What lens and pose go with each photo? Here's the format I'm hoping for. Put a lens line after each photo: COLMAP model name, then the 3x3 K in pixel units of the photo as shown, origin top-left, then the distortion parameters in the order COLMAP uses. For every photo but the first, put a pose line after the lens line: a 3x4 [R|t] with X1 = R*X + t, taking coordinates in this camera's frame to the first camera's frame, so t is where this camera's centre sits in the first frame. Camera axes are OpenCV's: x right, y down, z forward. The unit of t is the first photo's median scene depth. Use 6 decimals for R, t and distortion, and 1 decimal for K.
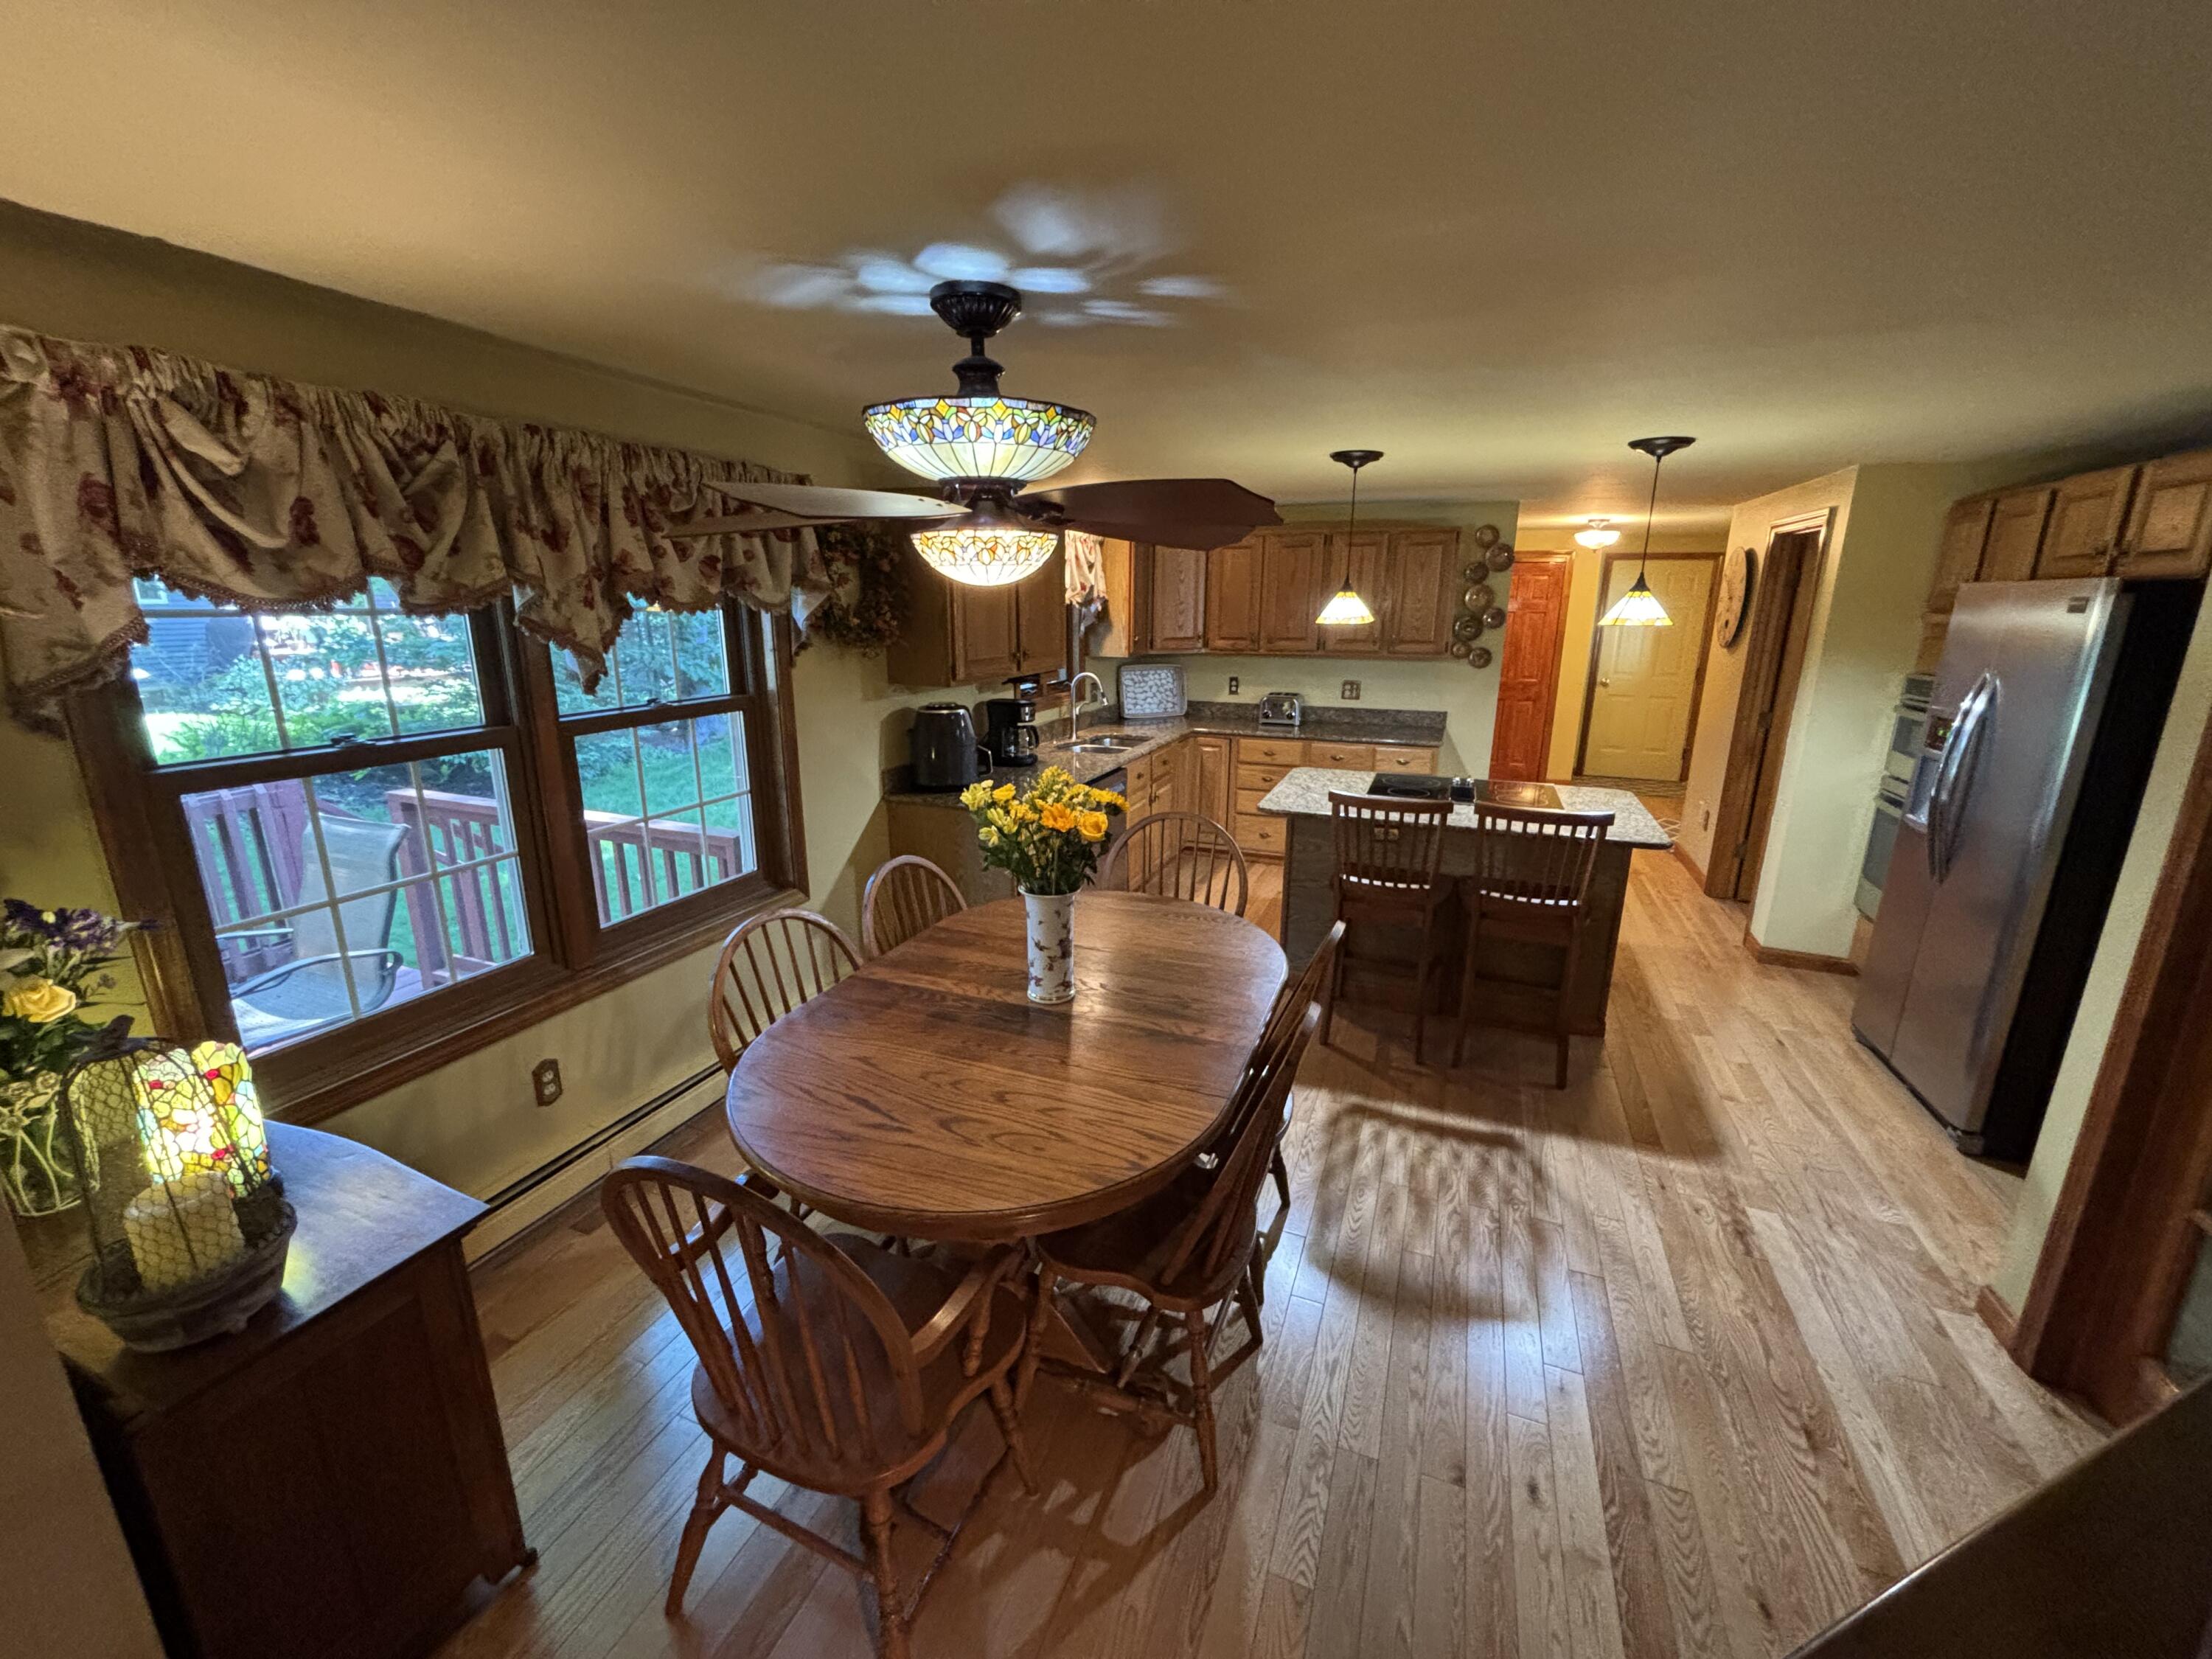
lens RADIAL K [[891.3, 0, 1115.5], [0, 891.3, 843.1], [0, 0, 1]] dist [0.001184, -0.002349]
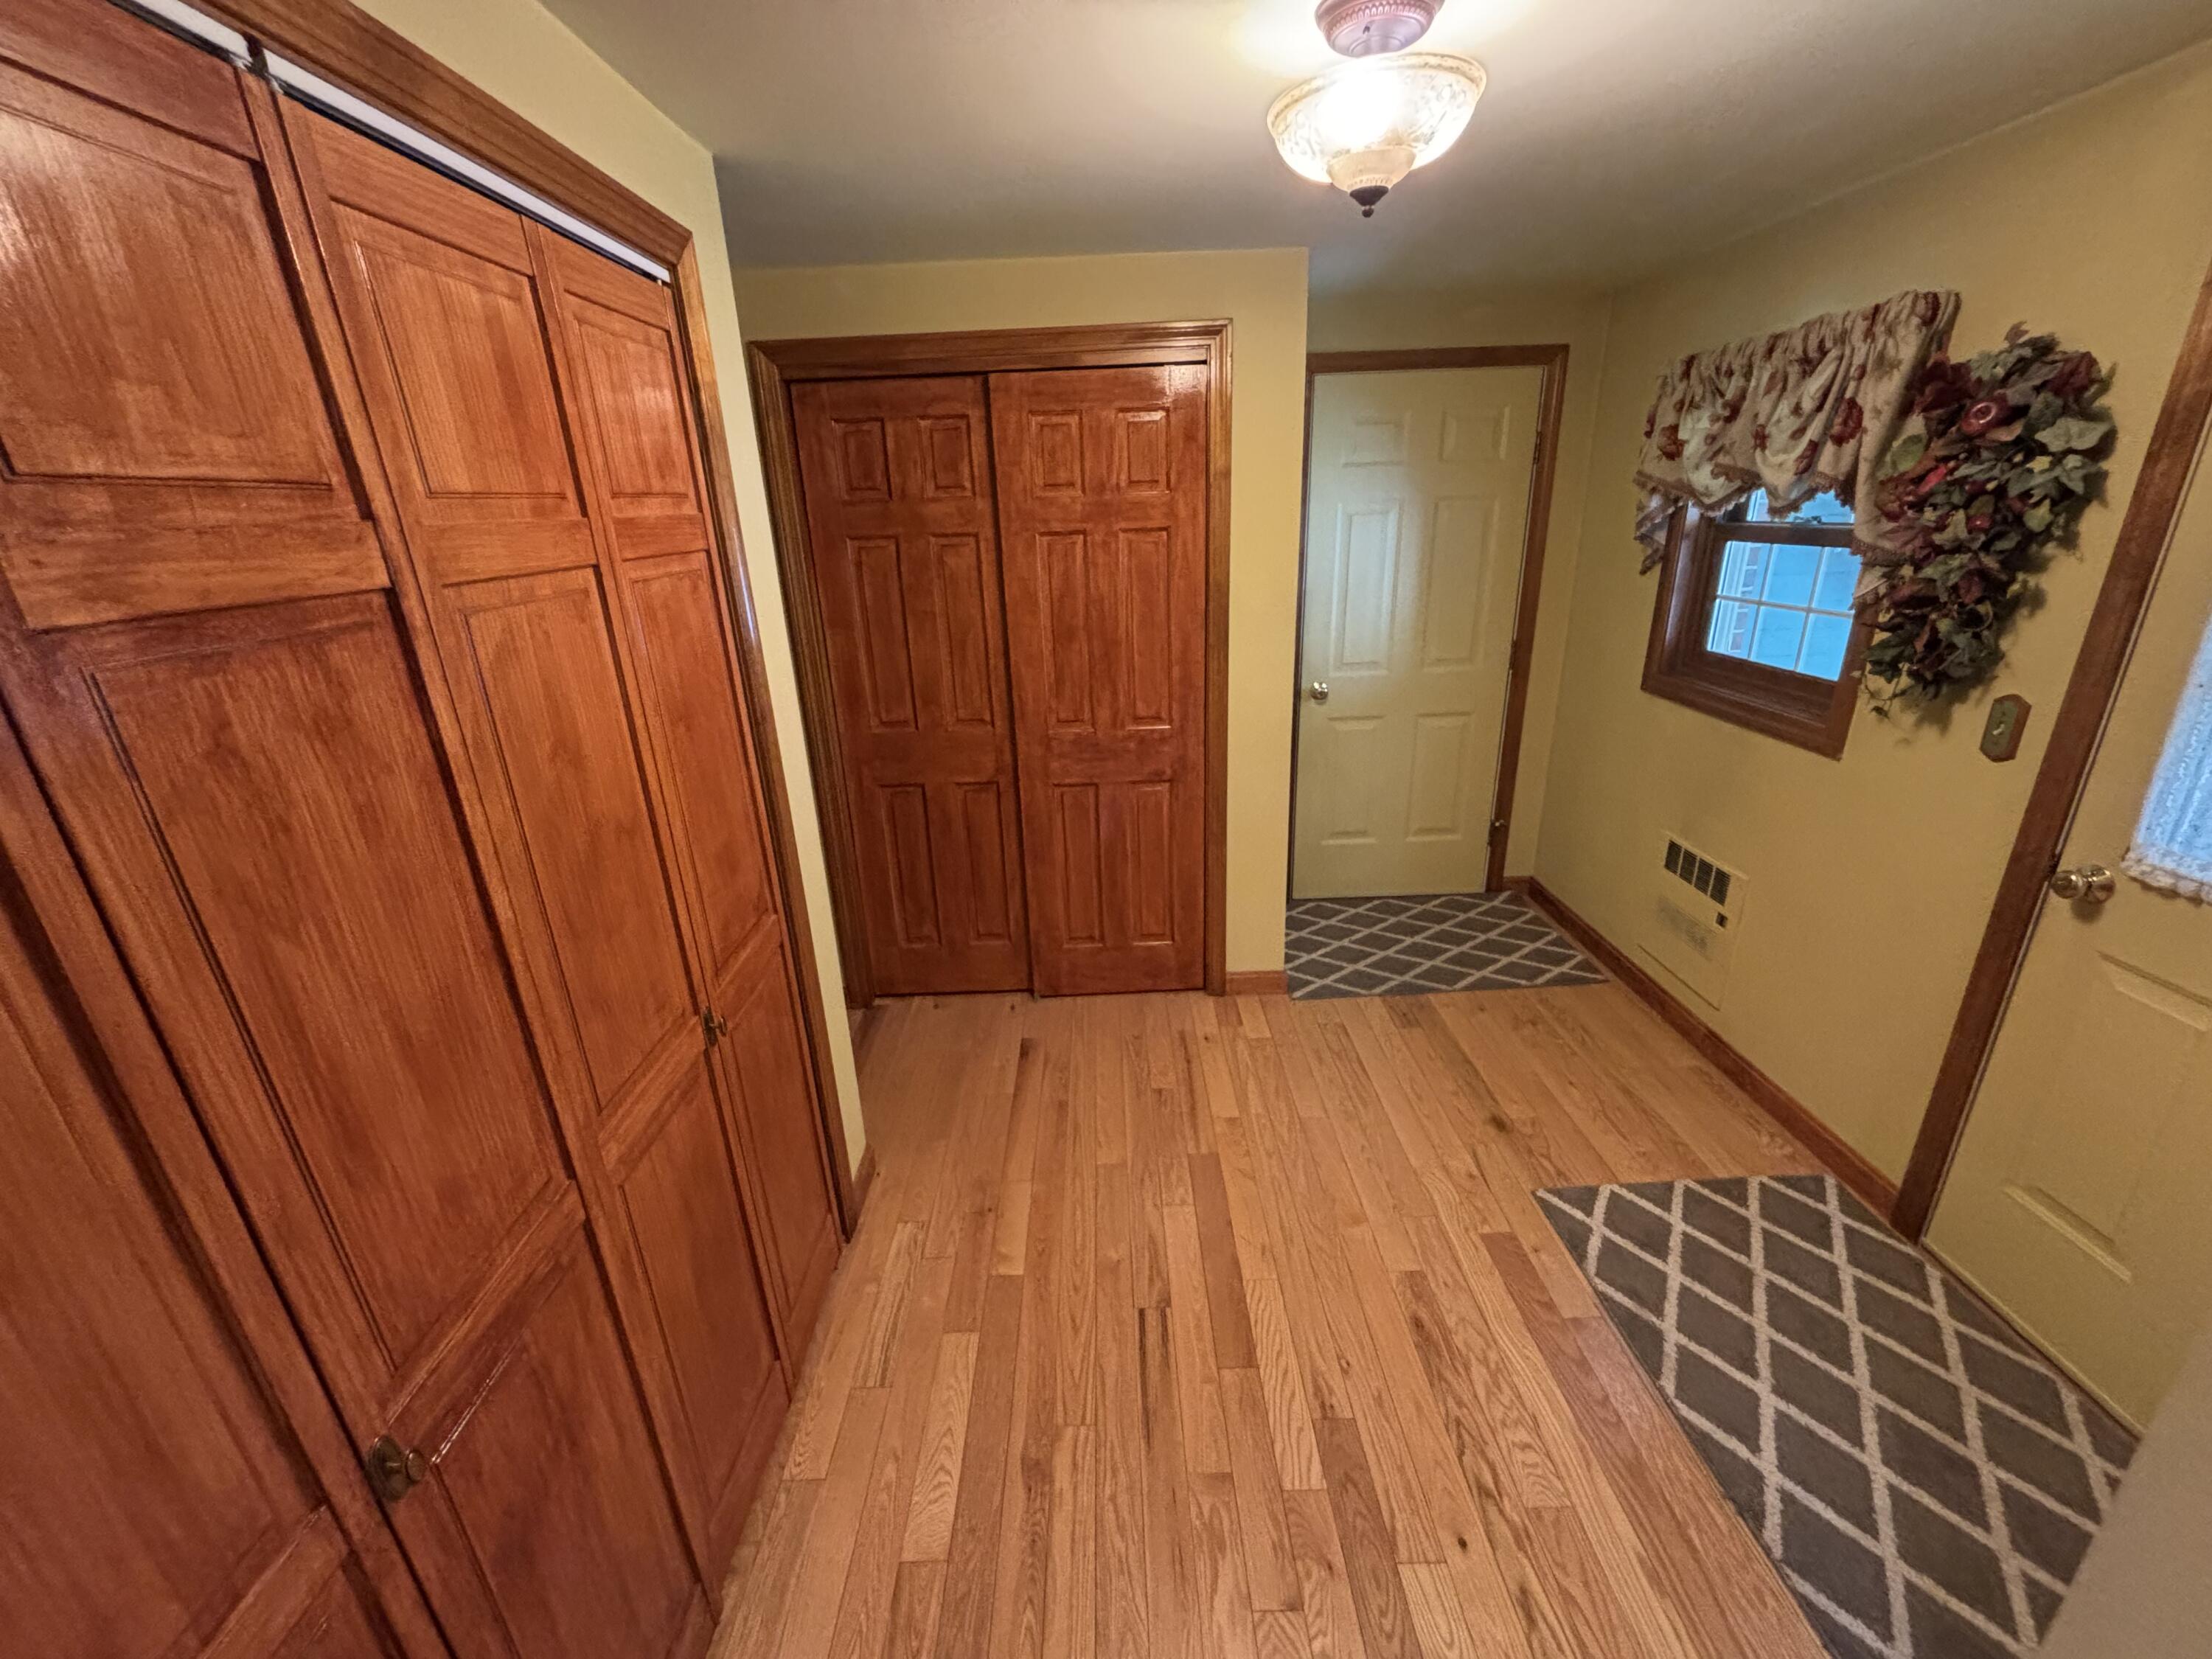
lens RADIAL K [[891.3, 0, 1105.5], [0, 891.3, 842.8], [0, 0, 1]] dist [0.001184, -0.002349]
pose [[0.925935, -0.170781, 0.336865, 0.324824], [0.137987, 0.983236, 0.119192, -0.184260], [-0.351574, -0.063881, 0.933978, 0.683738]]
